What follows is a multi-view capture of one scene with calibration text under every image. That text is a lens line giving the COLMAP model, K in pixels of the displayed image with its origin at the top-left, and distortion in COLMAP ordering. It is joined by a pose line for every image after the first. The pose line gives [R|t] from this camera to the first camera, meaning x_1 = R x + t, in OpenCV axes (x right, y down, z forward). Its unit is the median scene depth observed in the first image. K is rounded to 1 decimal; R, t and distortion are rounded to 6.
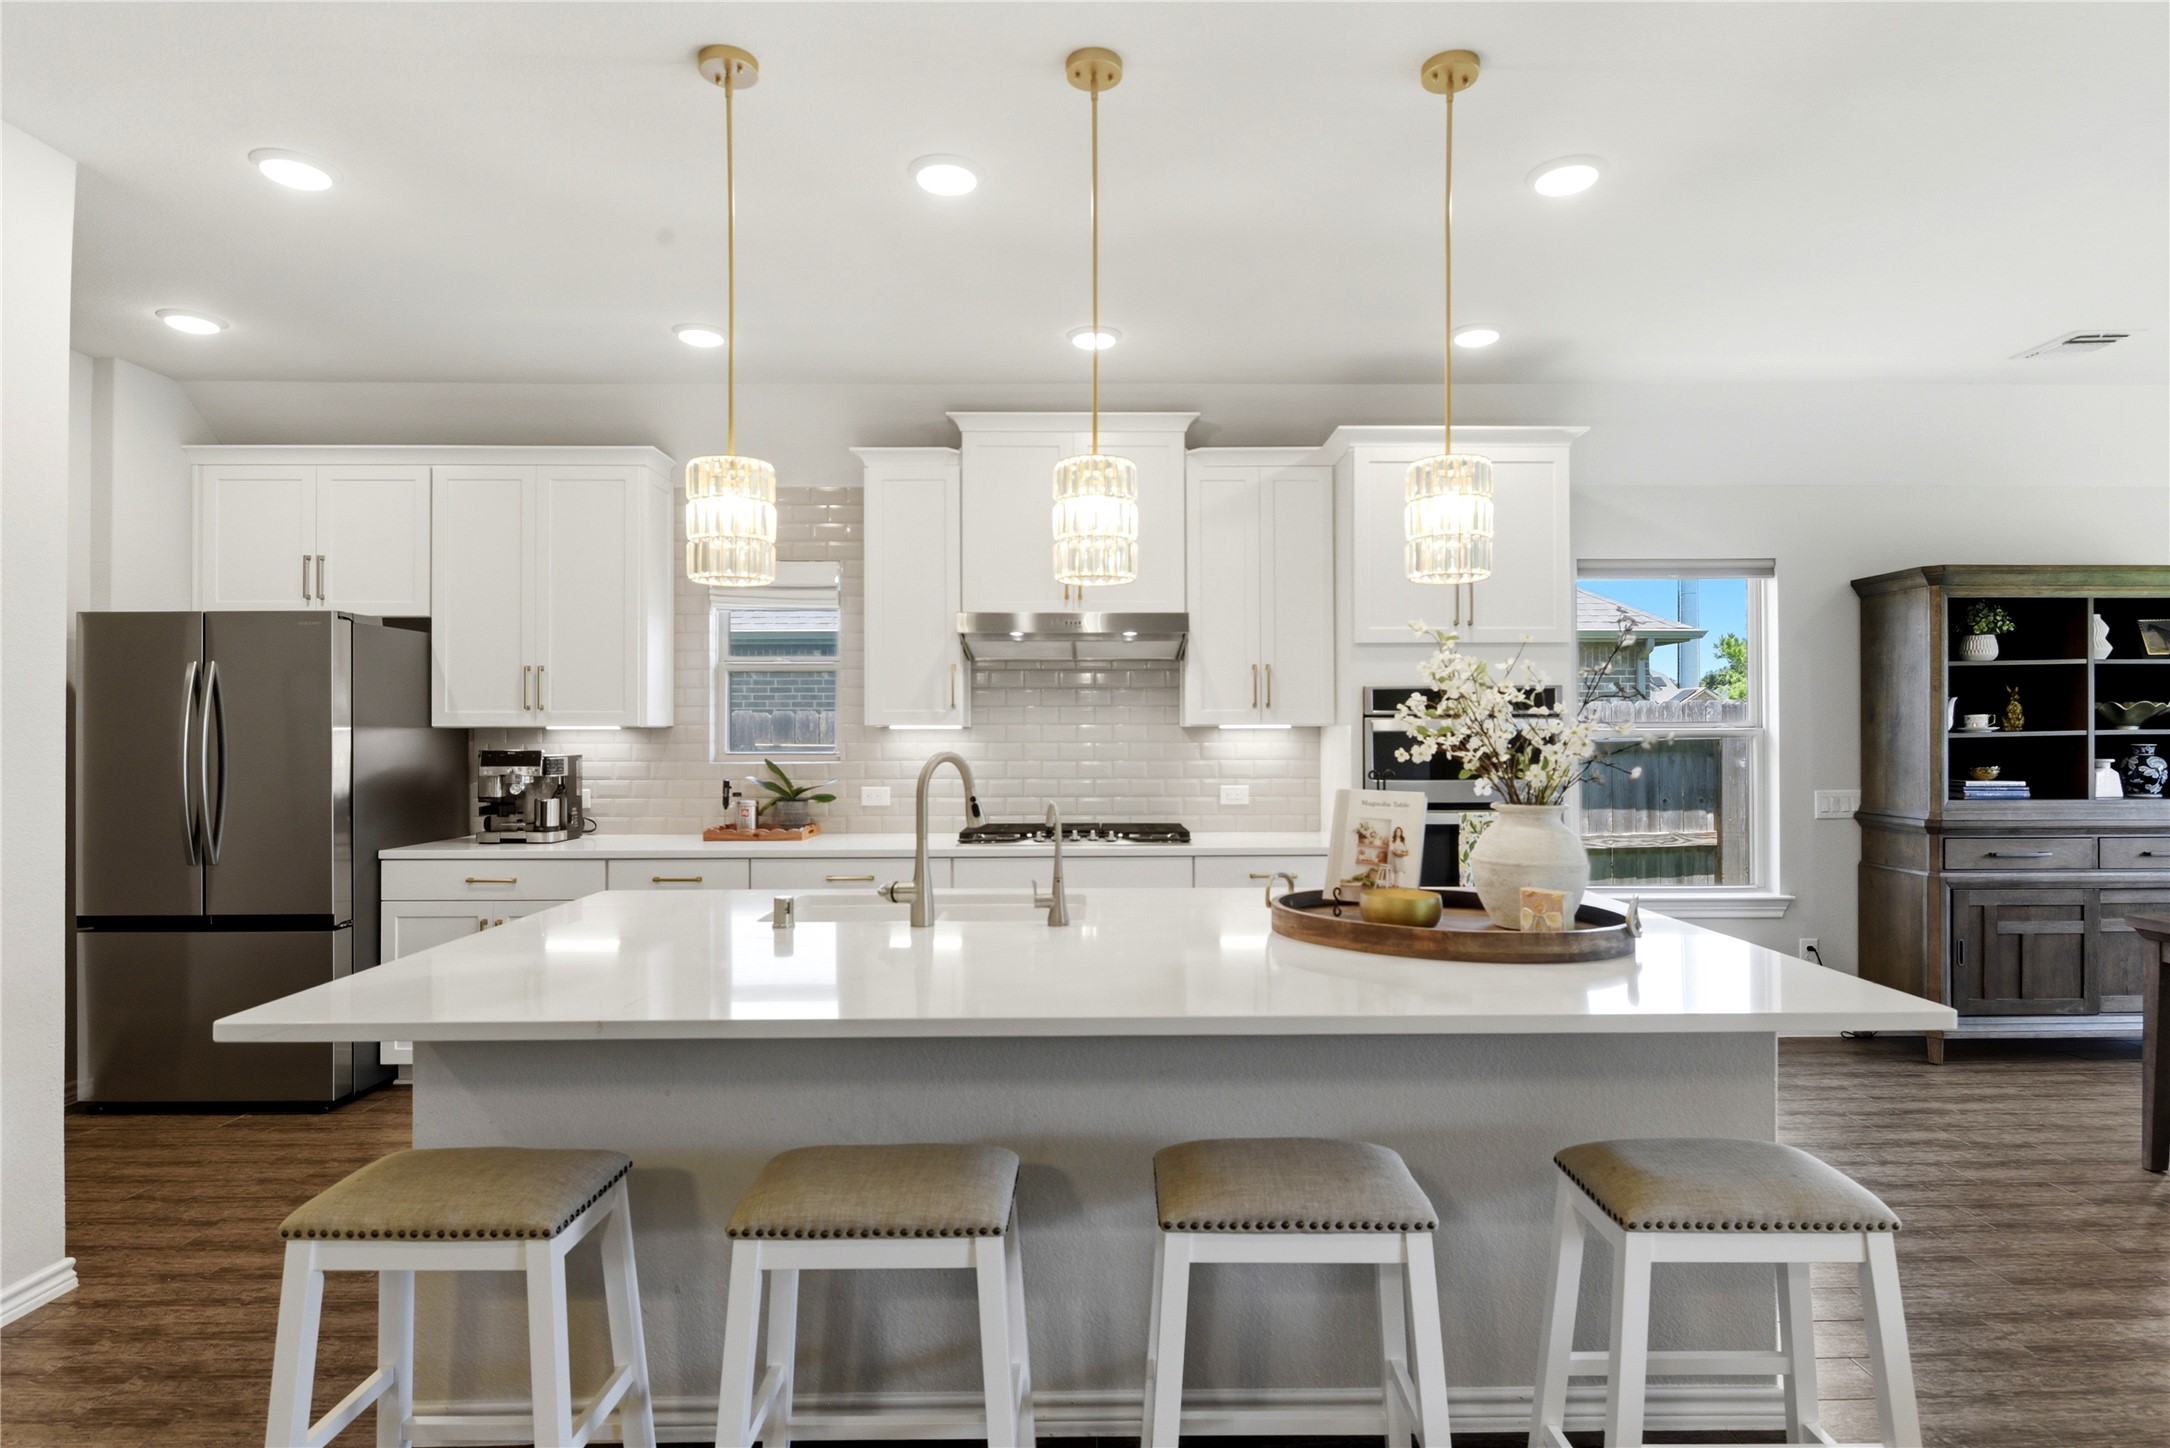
lens RADIAL K [[1142.1, 0, 1071.9], [0, 1142.1, 717.4], [0, 0, 1]] dist [0.003166, 0.000246]
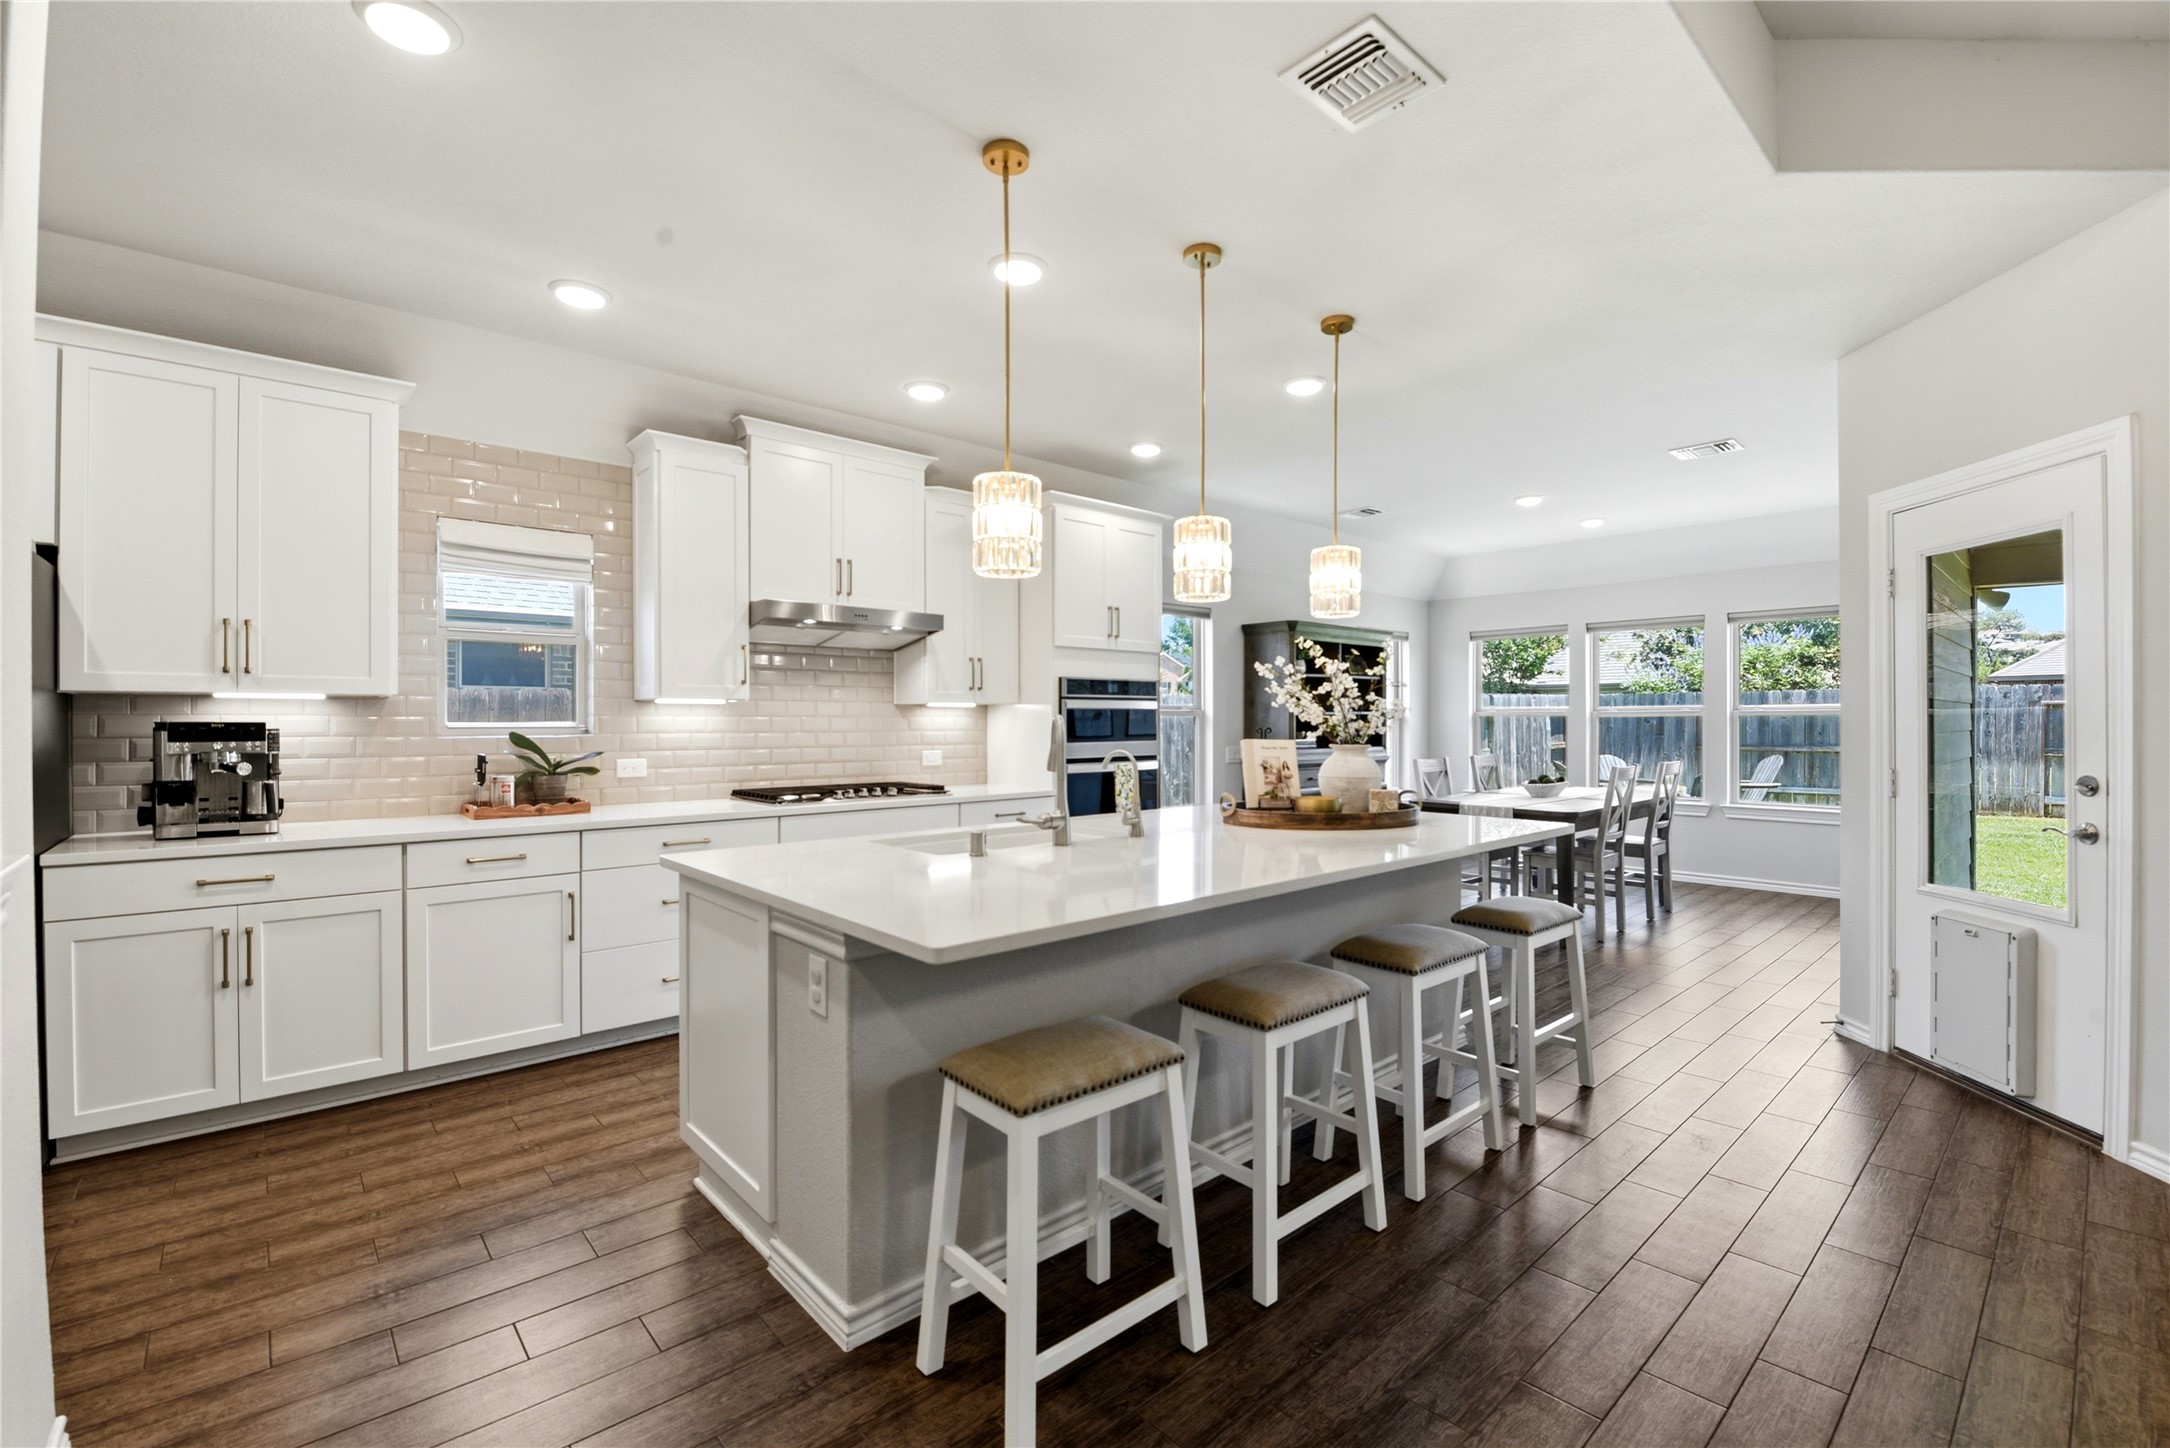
lens RADIAL K [[942.4, 0, 1120.5], [0, 942.4, 720.9], [0, 0, 1]] dist [-0.014013, -0.000324]
pose [[0.740696, 0.001026, 0.671840, -0.454899], [-0.010571, 0.999893, 0.010128, 0.014559], [-0.671757, -0.014604, 0.740627, 0.081855]]
